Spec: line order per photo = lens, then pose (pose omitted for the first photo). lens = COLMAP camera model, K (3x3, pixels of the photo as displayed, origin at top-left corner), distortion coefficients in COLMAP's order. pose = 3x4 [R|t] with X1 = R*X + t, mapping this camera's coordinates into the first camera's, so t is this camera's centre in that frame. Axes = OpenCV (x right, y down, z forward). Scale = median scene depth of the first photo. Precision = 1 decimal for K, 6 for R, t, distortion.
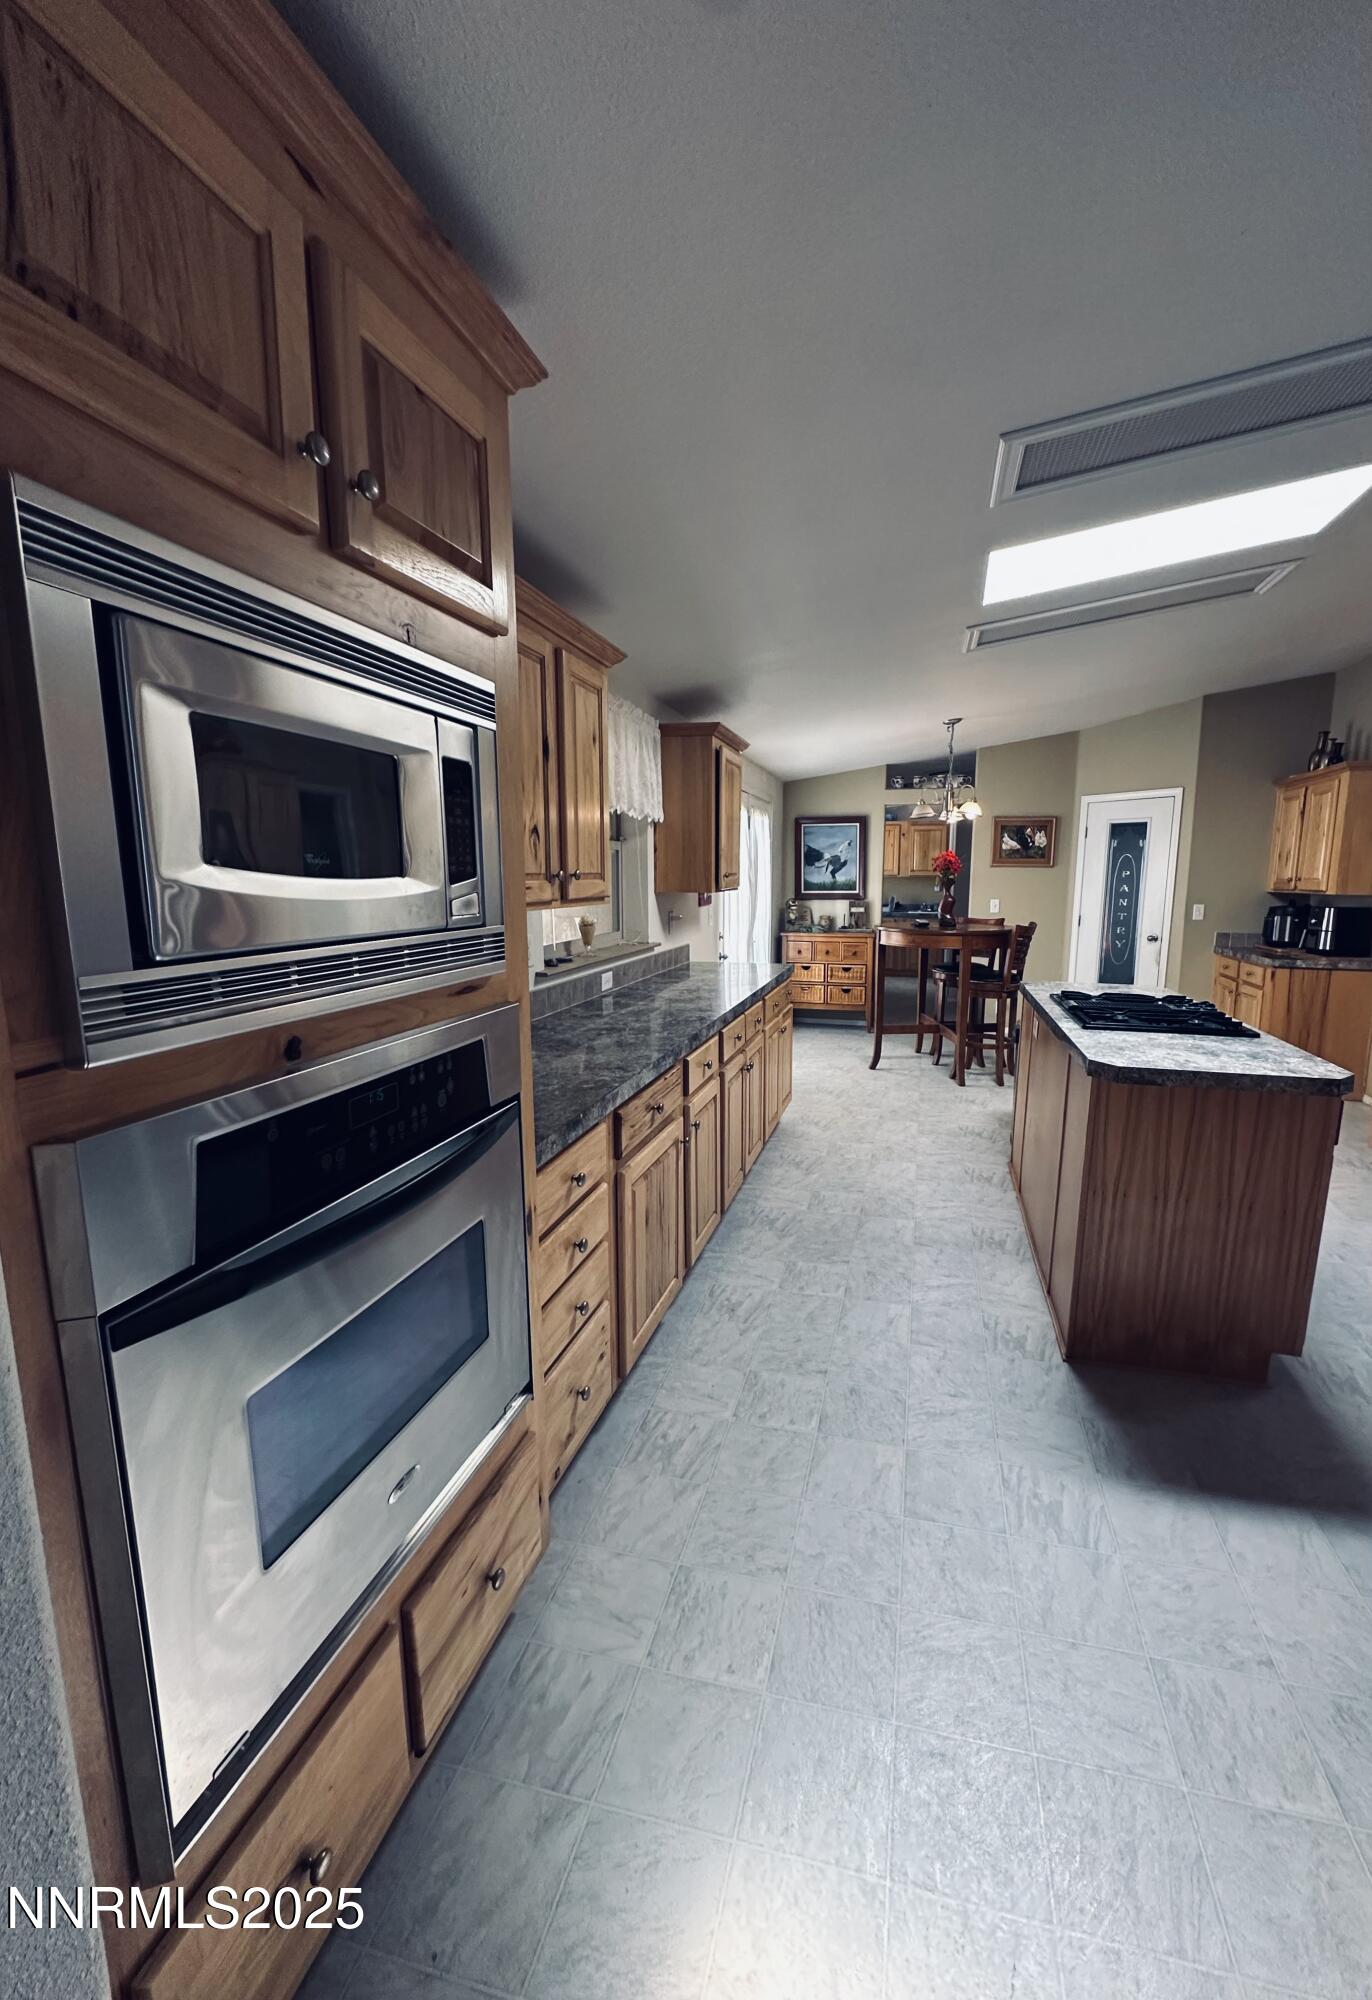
lens RADIAL K [[828.9, 0, 739.8], [0, 828.9, 1008.4], [0, 0, 1]] dist [0.015776, -0.000121]
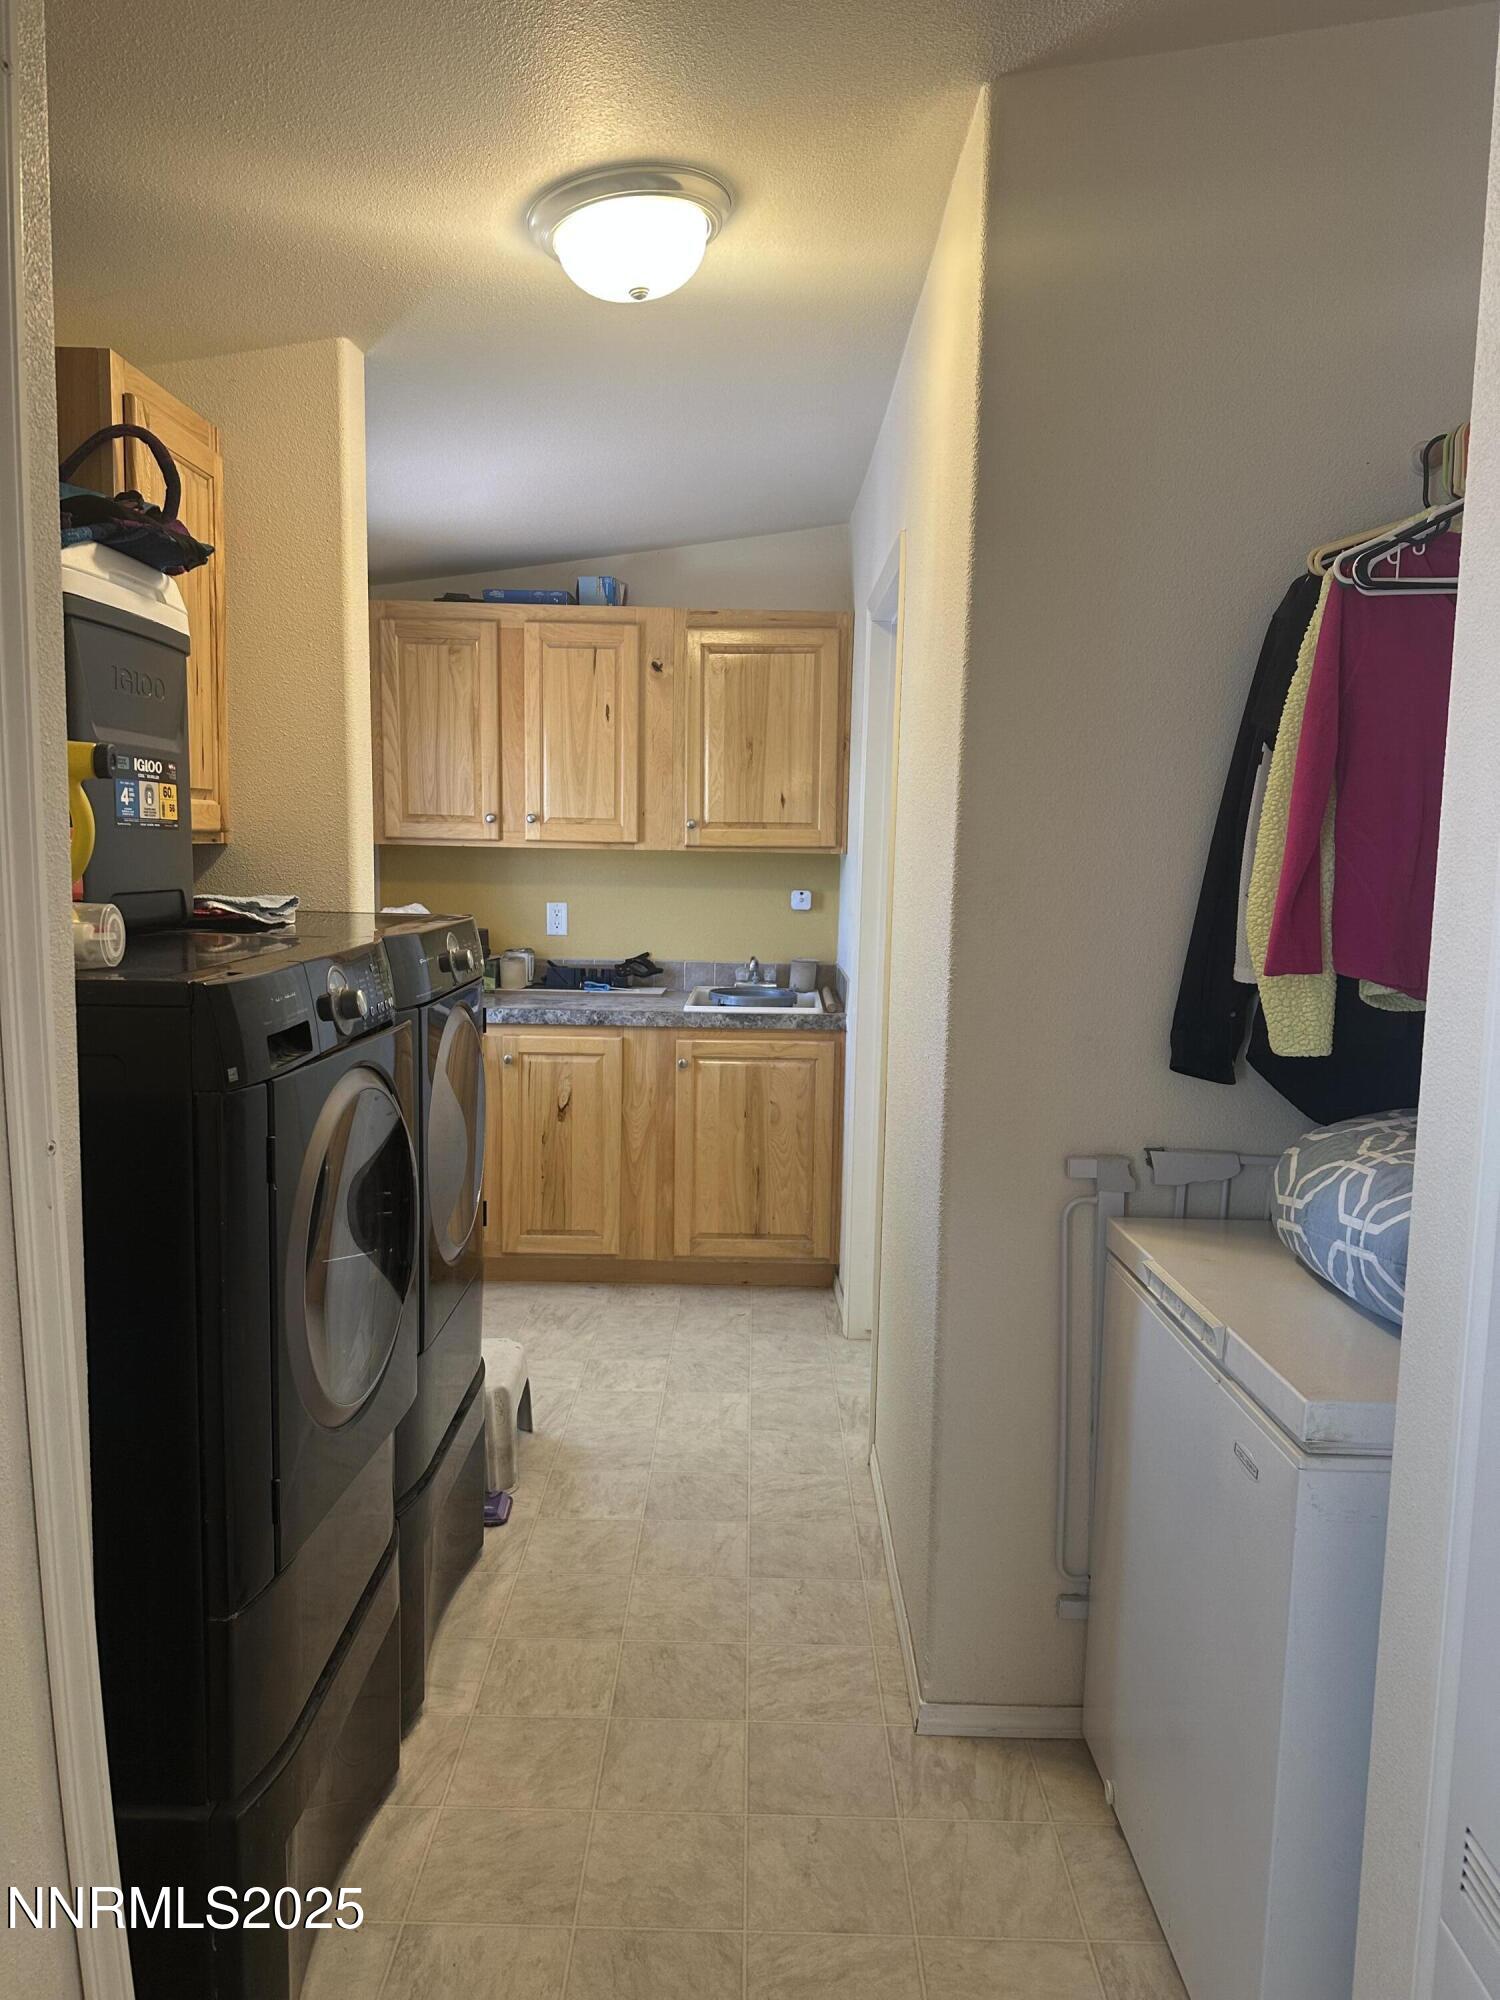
lens RADIAL K [[1487.5, 0, 749.9], [0, 1487.5, 994.4], [0, 0, 1]] dist [0.052937, -0.096019]
pose [[0.976488, -0.018125, 0.214808, -0.042283], [0.031037, 0.997898, -0.056888, 0.029728], [-0.213325, 0.062217, 0.974998, -0.185783]]
